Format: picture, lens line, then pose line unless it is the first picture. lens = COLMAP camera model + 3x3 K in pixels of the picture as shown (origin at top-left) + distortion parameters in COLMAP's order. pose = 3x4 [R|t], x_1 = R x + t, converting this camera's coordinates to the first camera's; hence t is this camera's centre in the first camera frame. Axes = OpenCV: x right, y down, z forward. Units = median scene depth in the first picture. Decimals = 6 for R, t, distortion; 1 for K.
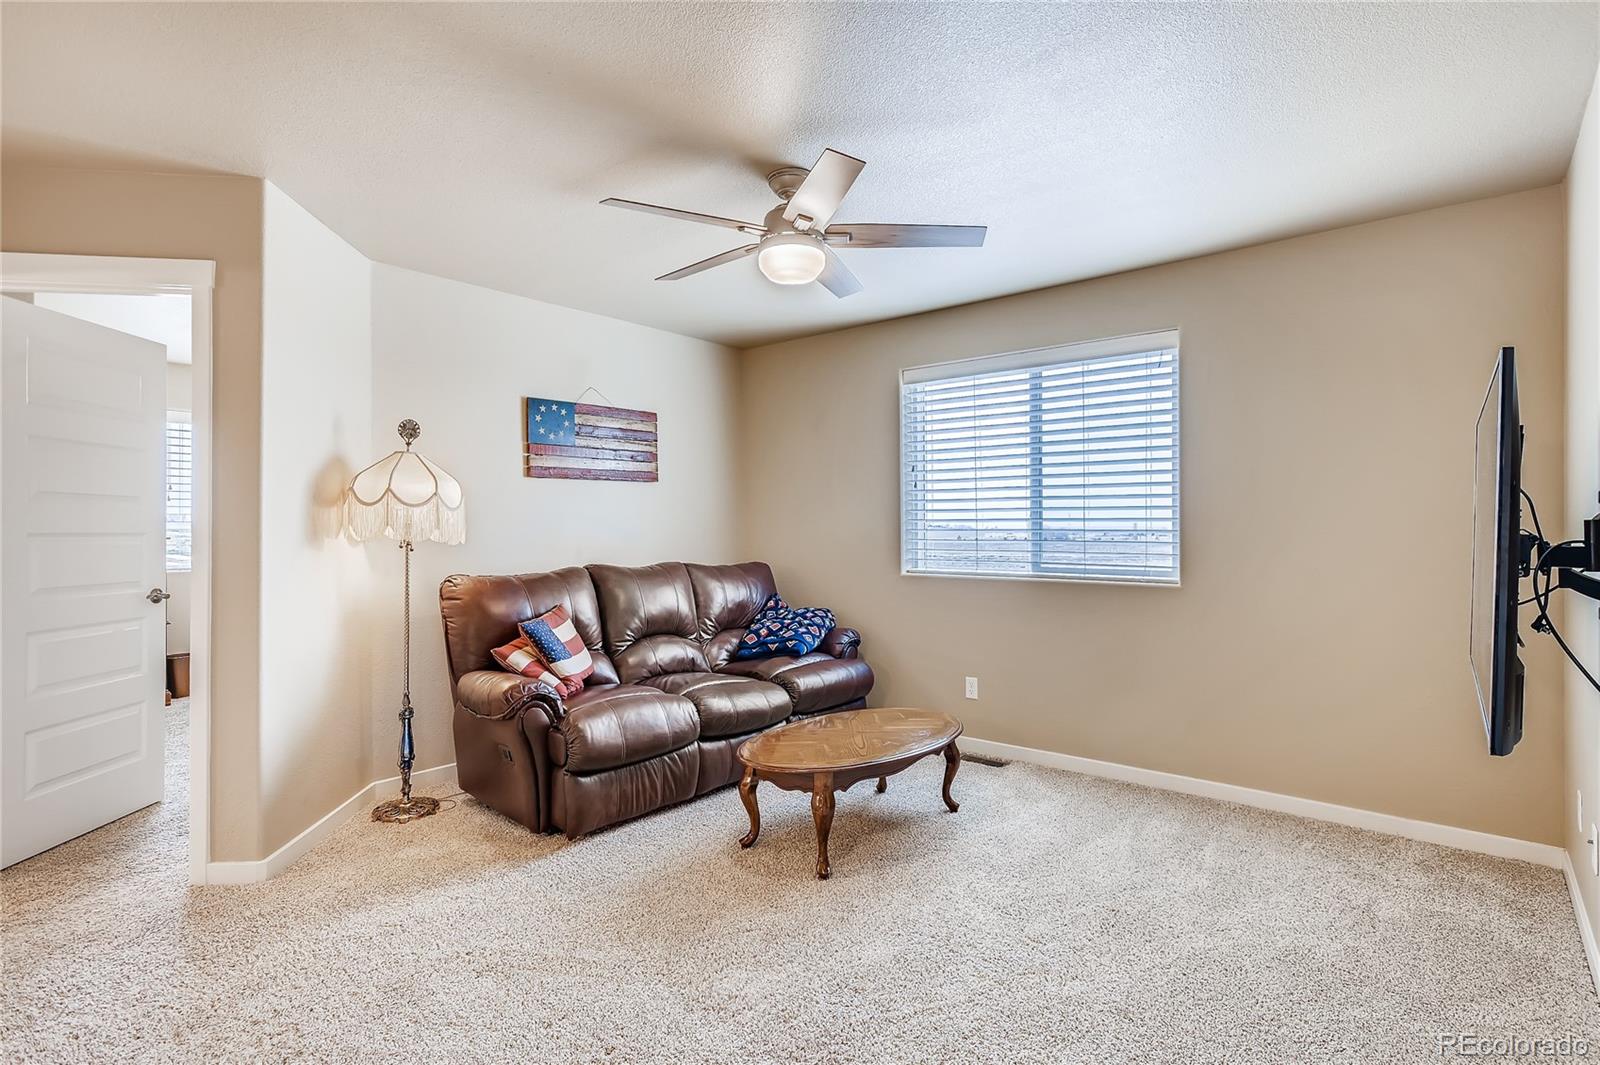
lens RADIAL K [[774.7, 0, 802.9], [0, 774.7, 526.6], [0, 0, 1]] dist [-0.001670, 0.000409]
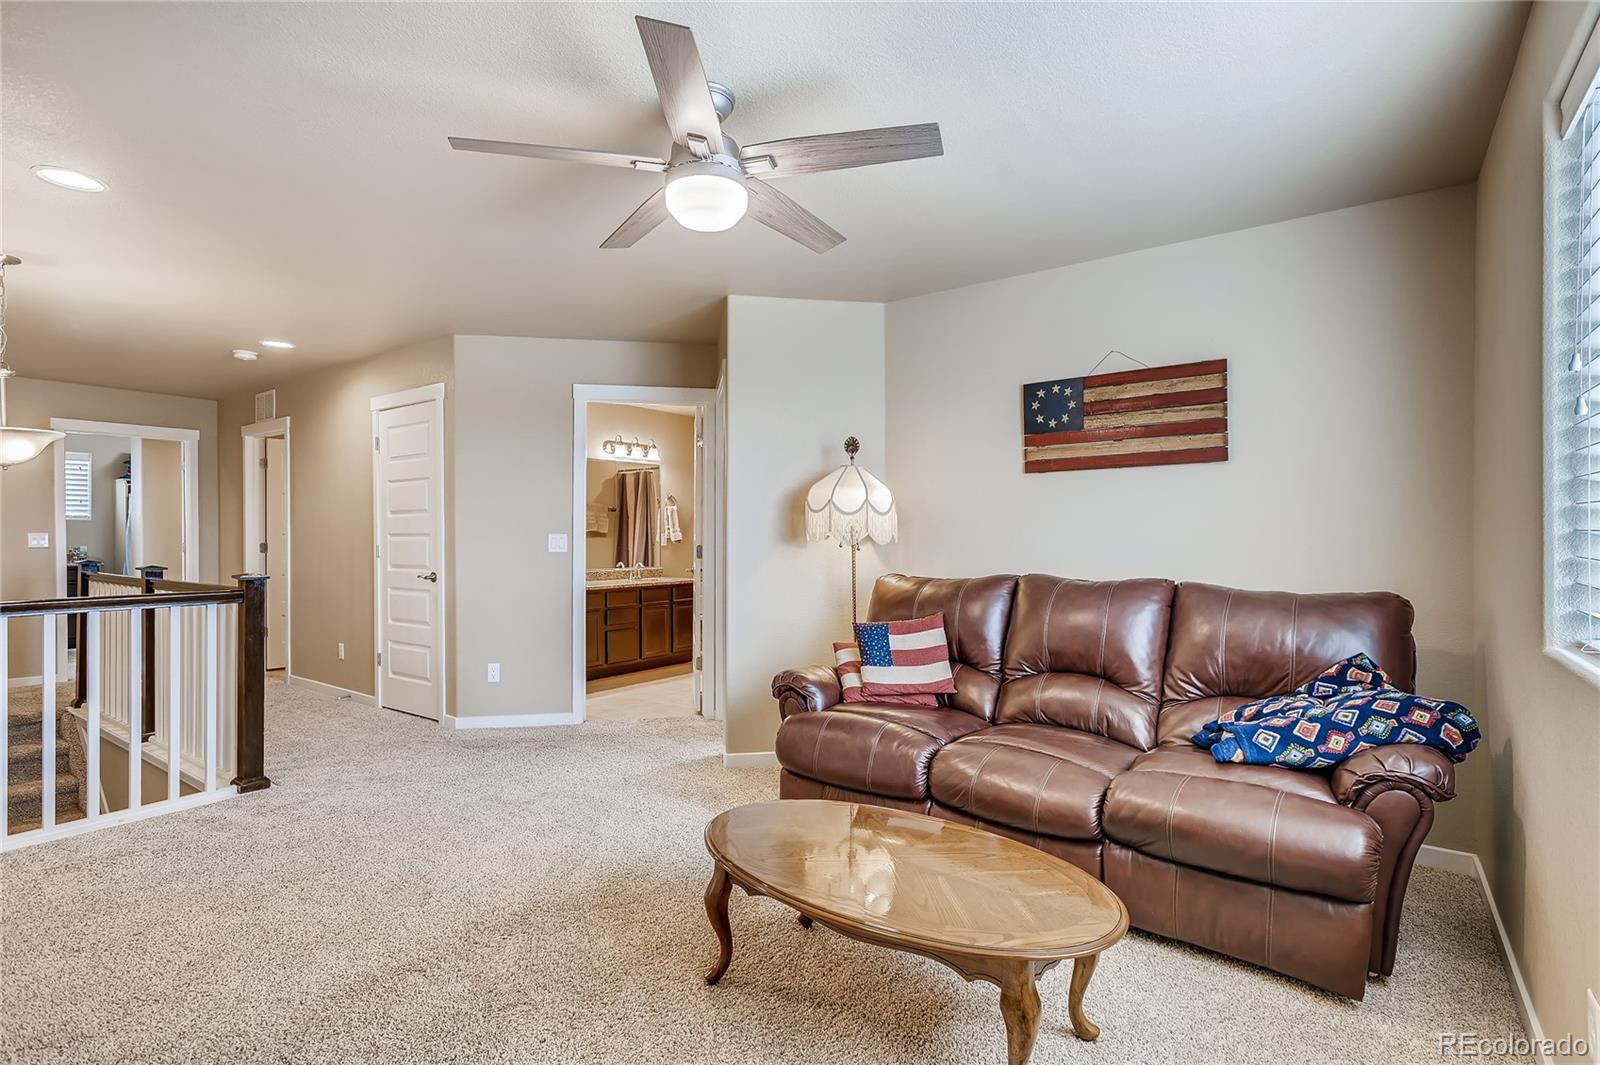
lens RADIAL K [[797.2, 0, 793.9], [0, 797.2, 505.8], [0, 0, 1]] dist [0.004395, 0.000267]
pose [[0.057929, -0.031607, -0.997820, 0.537938], [0.001390, 0.999500, -0.031579, 0.002754], [0.998320, 0.000443, 0.057944, 0.660538]]
